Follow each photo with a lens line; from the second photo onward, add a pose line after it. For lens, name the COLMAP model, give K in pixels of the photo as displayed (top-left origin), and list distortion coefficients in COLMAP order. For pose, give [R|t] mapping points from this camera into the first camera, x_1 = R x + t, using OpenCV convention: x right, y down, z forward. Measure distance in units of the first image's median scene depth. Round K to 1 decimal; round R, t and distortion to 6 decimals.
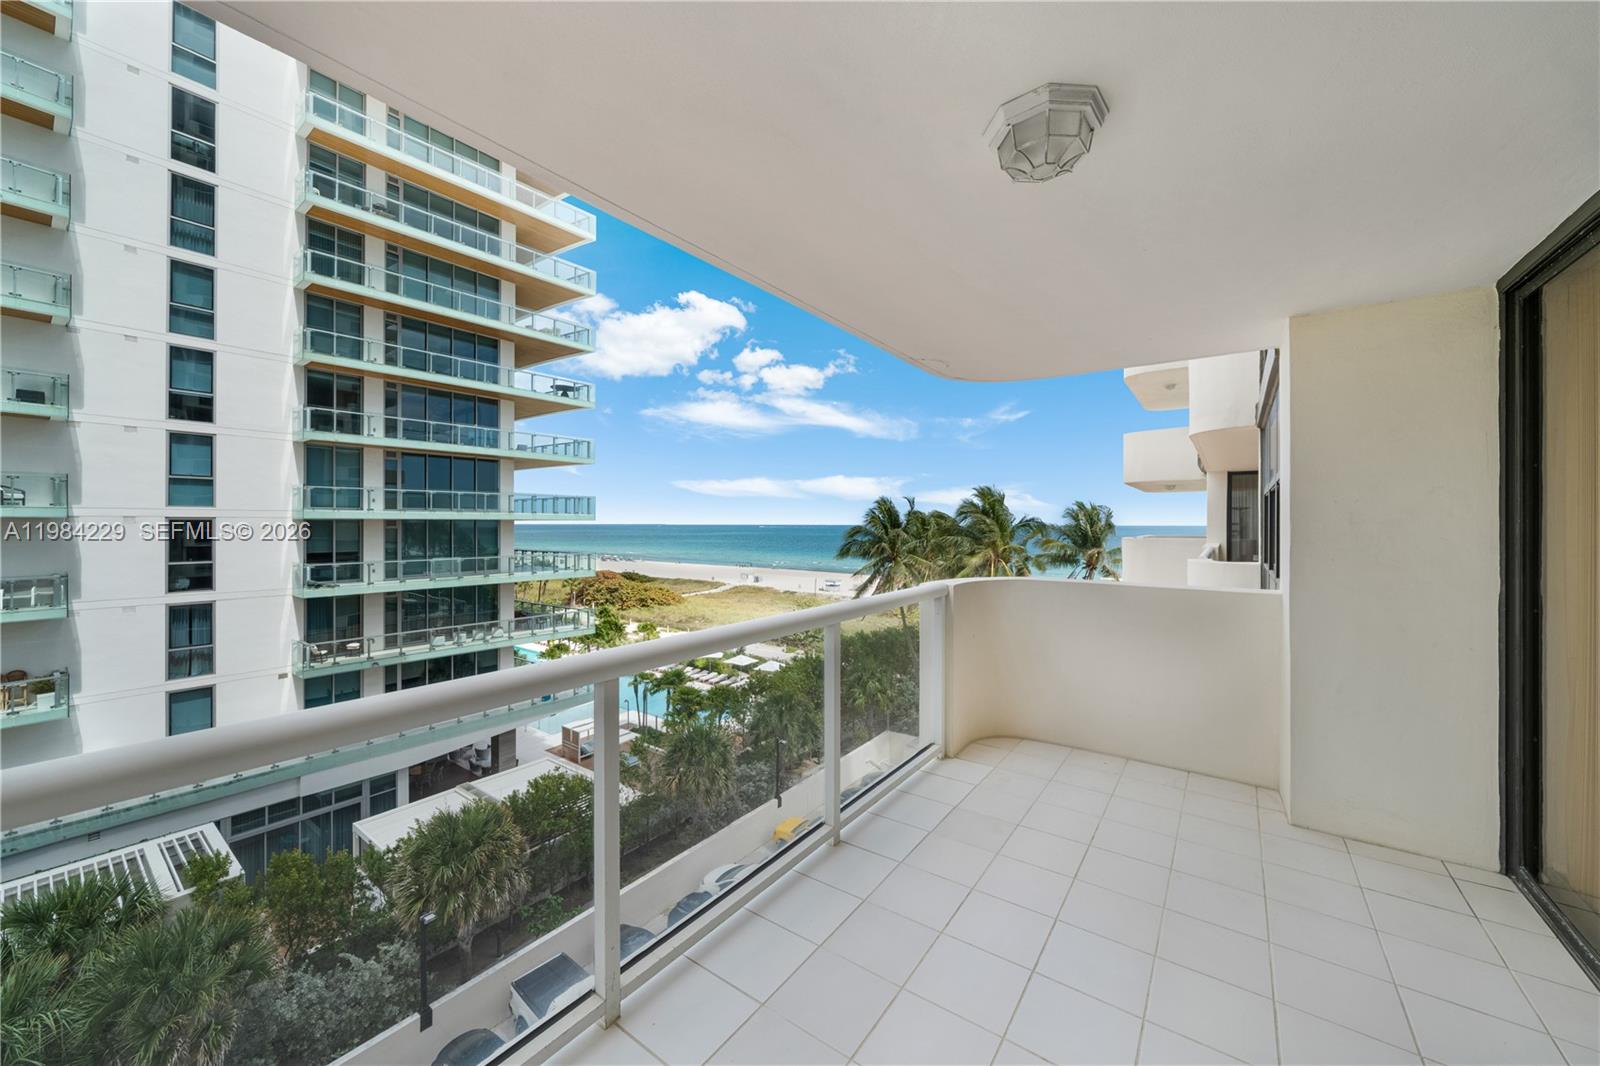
lens RADIAL K [[607.5, 0, 781.1], [0, 607.5, 526.5], [0, 0, 1]] dist [0.009515, 0.001443]
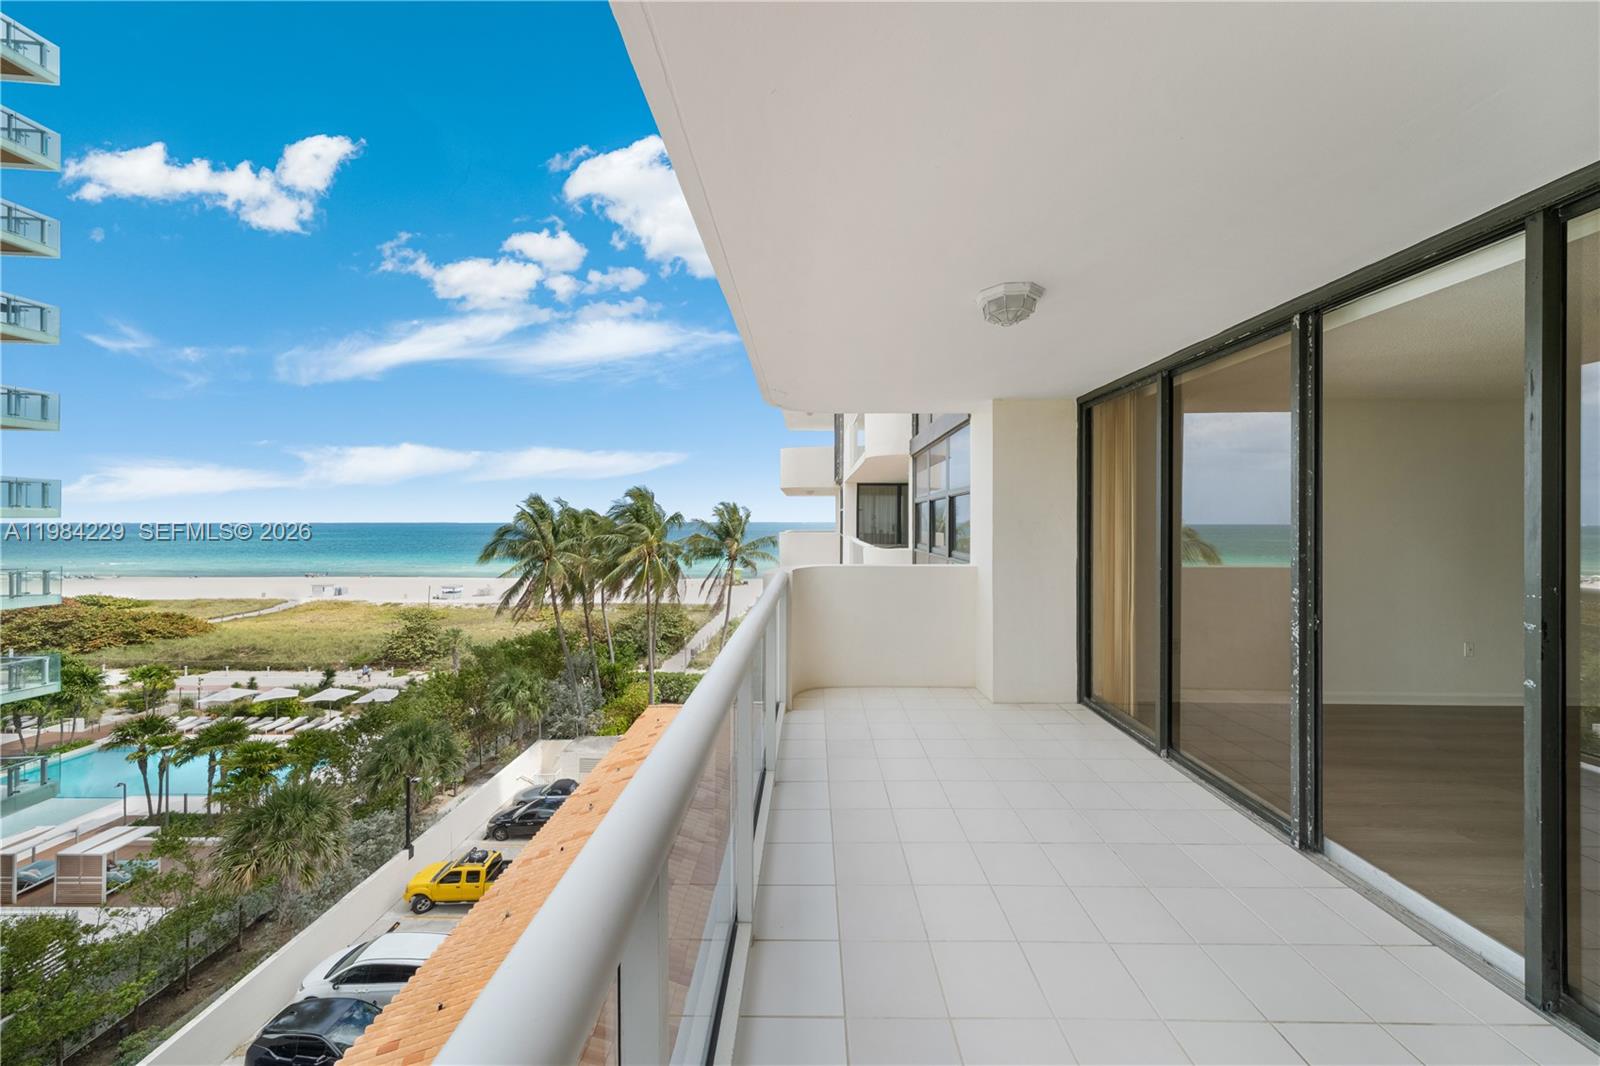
lens RADIAL K [[607.5, 0, 803.2], [0, 607.5, 528.0], [0, 0, 1]] dist [0.009515, 0.001443]
pose [[0.801112, -0.010705, 0.598419, -0.067498], [0.005702, 0.999931, 0.010255, -0.001761], [-0.598487, -0.004803, 0.801118, -0.002110]]
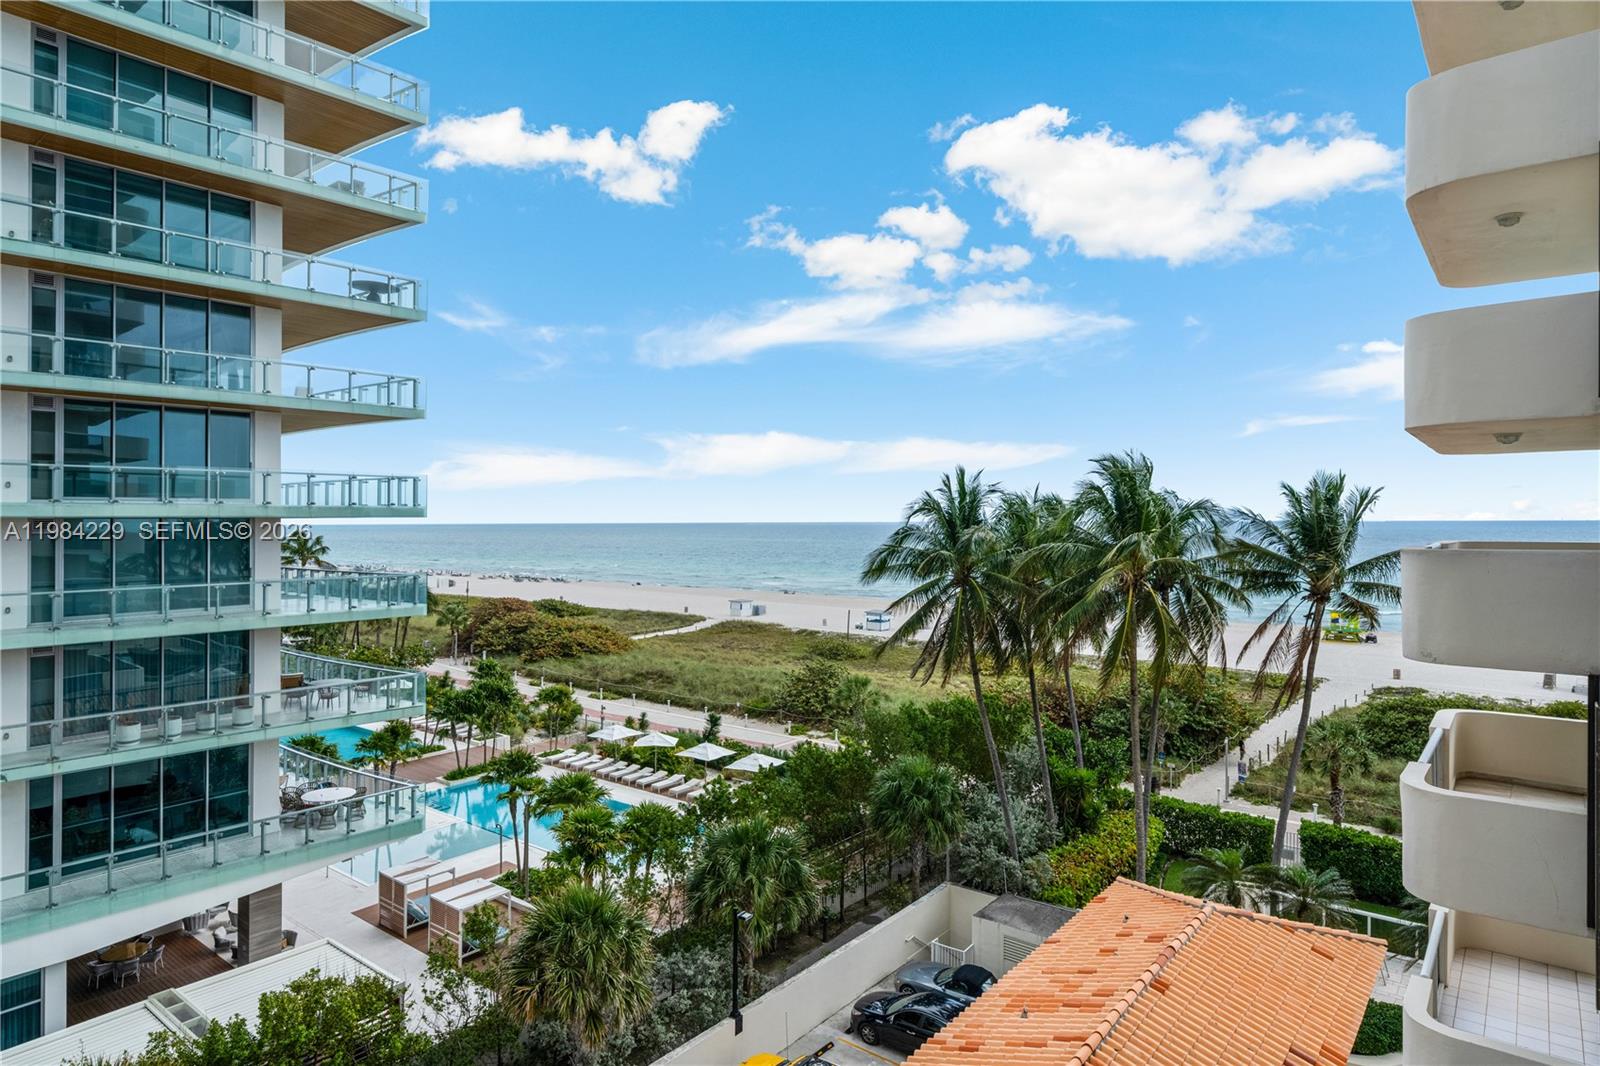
lens RADIAL K [[906.4, 0, 810.1], [0, 906.4, 510.2], [0, 0, 1]] dist [0.004389, 0.001098]
pose [[0.999734, -0.004379, -0.022633, 0.080793], [0.004002, 0.999854, -0.016635, -0.000645], [0.022703, 0.016540, 0.999605, 0.163621]]
